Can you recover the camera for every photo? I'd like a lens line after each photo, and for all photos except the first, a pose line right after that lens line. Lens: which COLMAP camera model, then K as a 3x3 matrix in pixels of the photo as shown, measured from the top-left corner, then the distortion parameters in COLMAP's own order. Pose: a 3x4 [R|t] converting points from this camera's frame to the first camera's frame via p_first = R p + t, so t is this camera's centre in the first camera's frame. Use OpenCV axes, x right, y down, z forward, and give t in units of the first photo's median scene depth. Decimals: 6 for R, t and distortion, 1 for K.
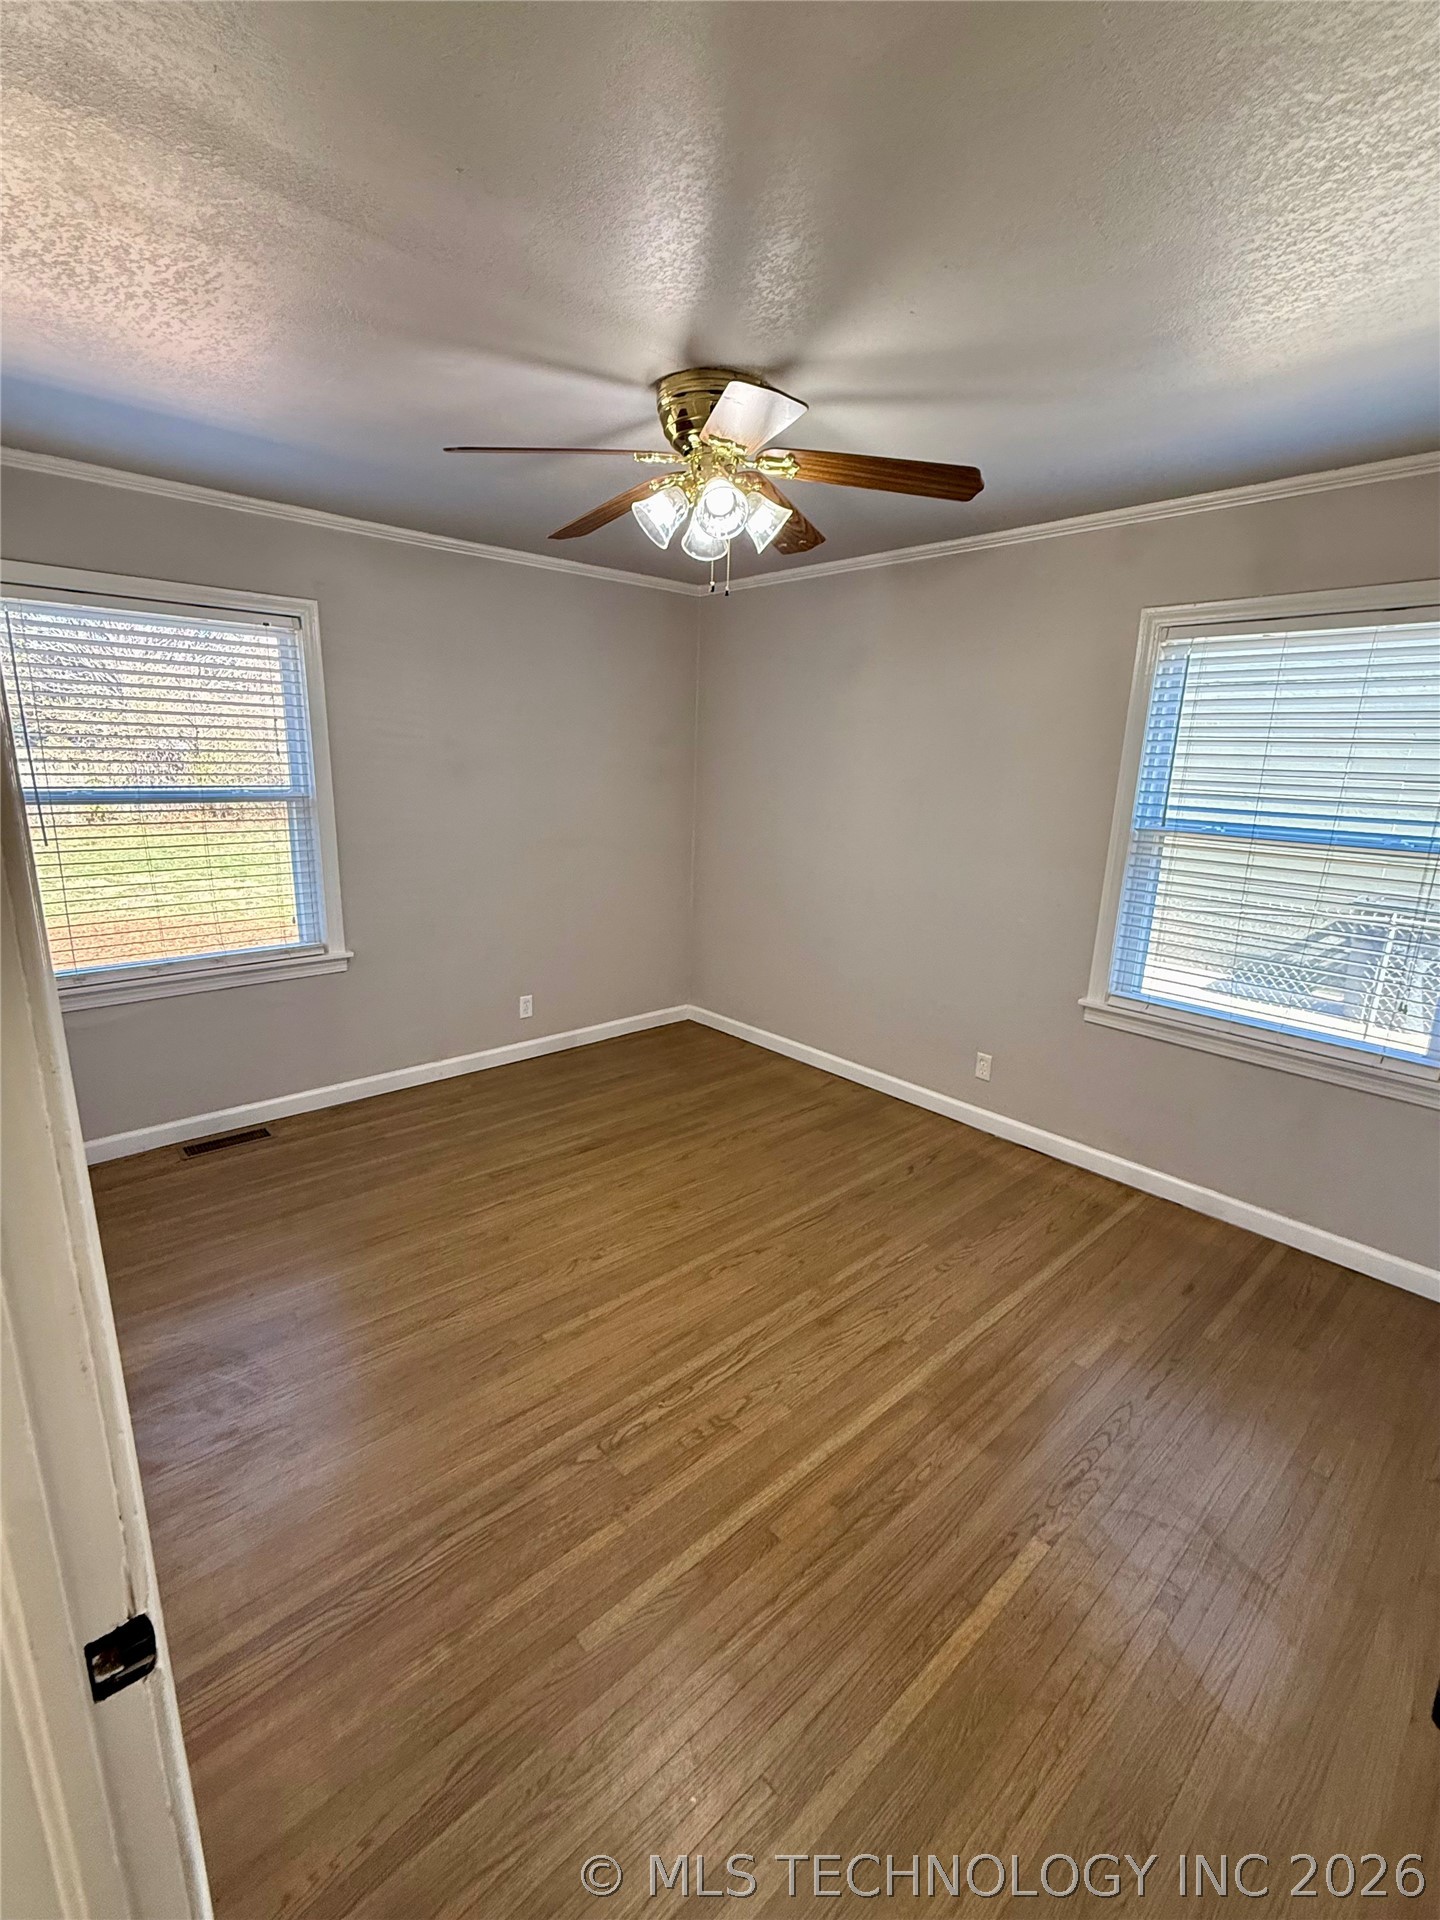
lens RADIAL K [[848.2, 0, 719.2], [0, 848.2, 960.2], [0, 0, 1]] dist [0.013501, 0.000452]
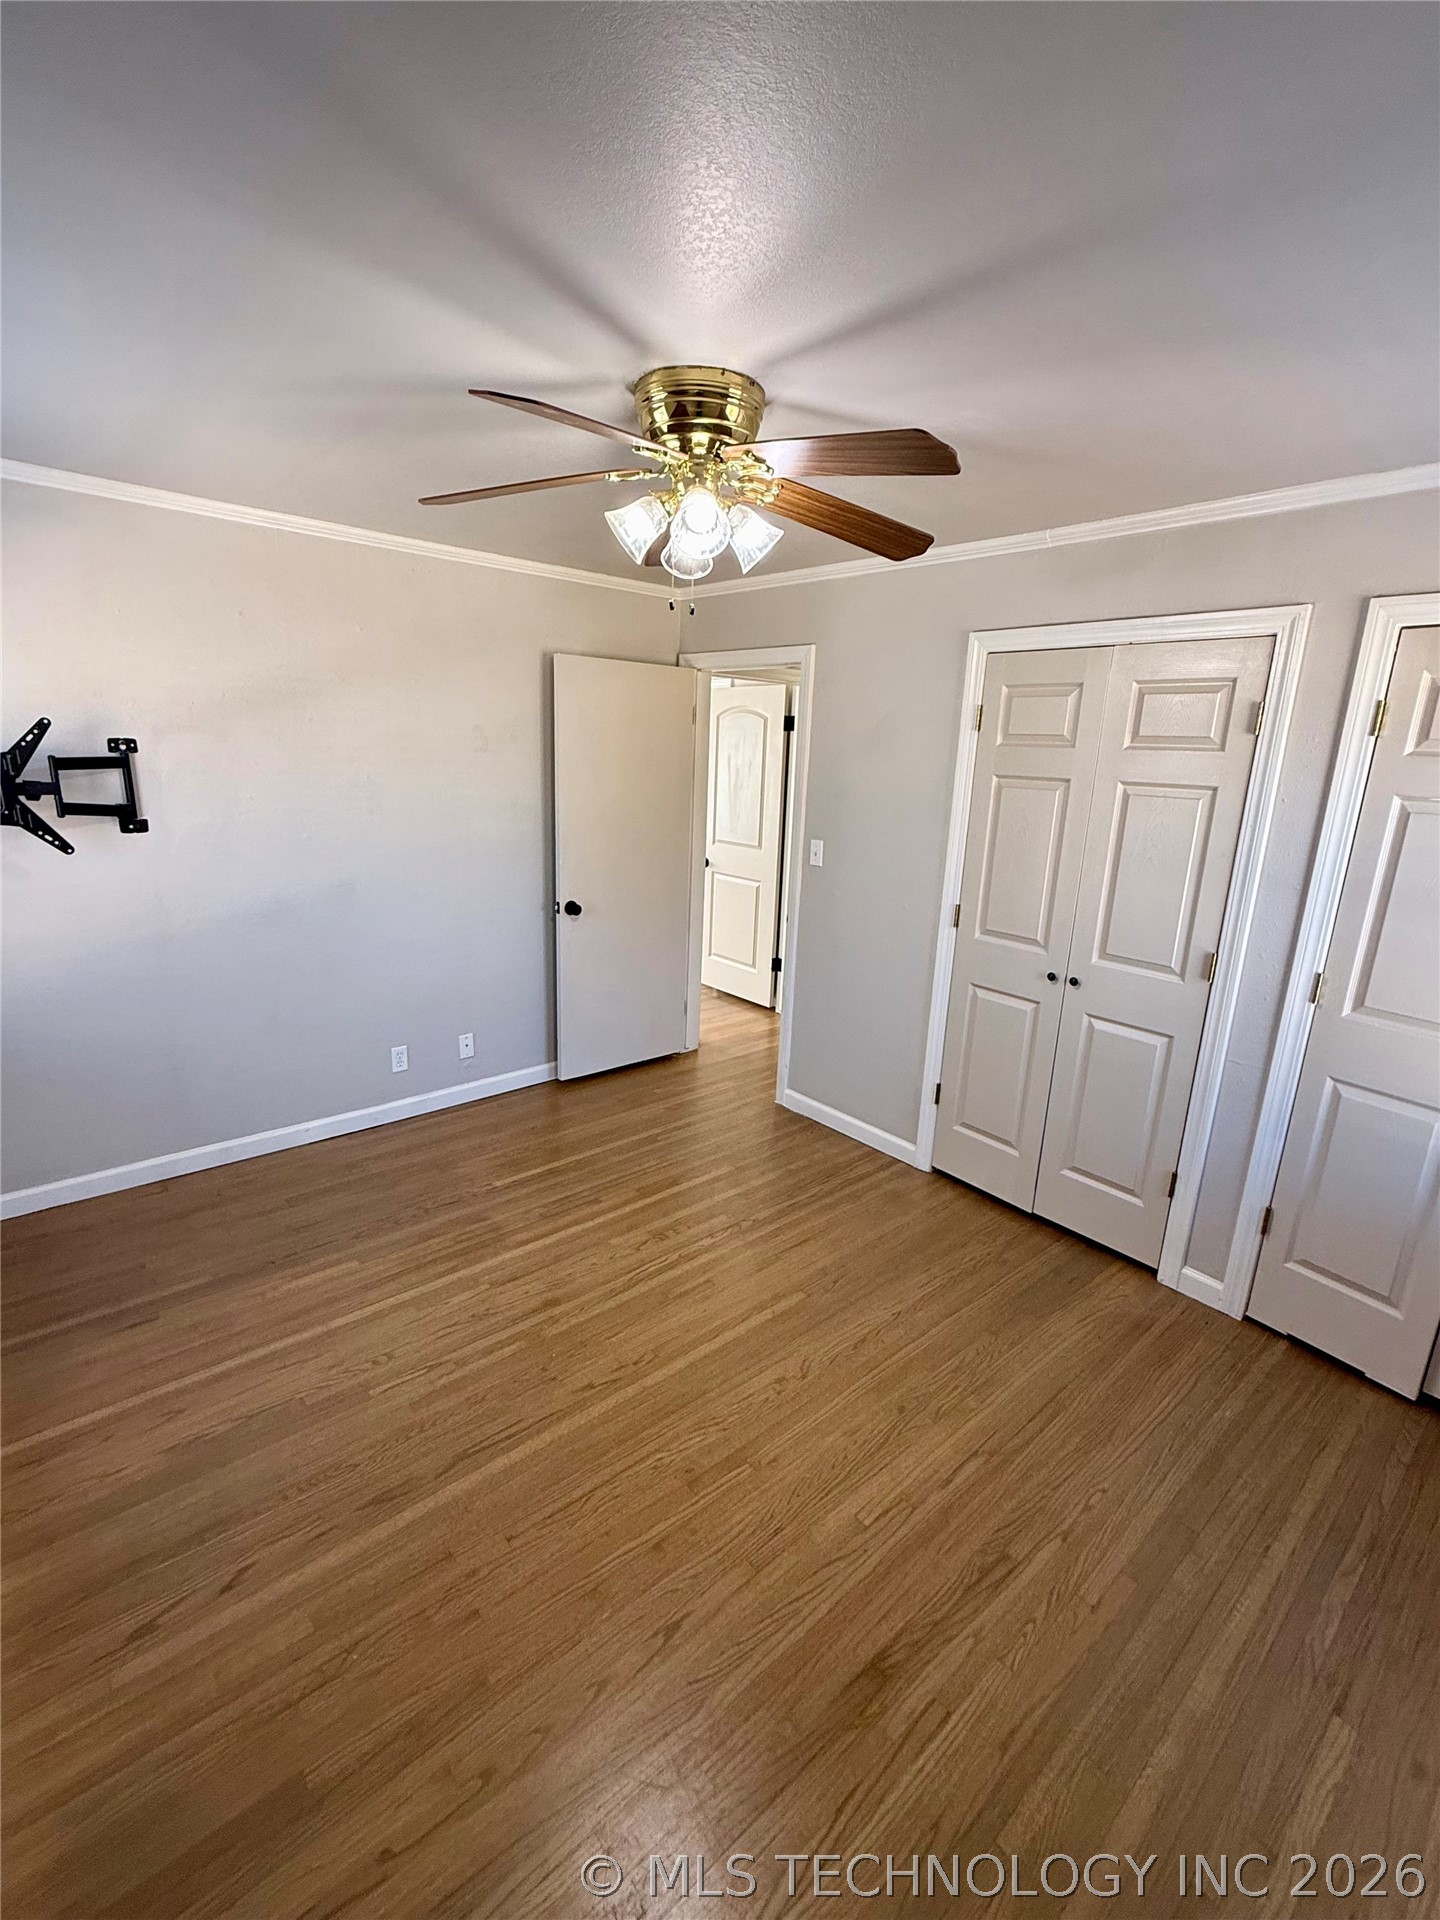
lens RADIAL K [[848.2, 0, 718.5], [0, 848.2, 961.5], [0, 0, 1]] dist [0.013501, 0.000452]
pose [[-0.997491, -0.070649, 0.004501, -0.062285], [-0.059904, 0.876245, 0.478127, -0.492482], [-0.037723, 0.476658, -0.878279, 1.780634]]
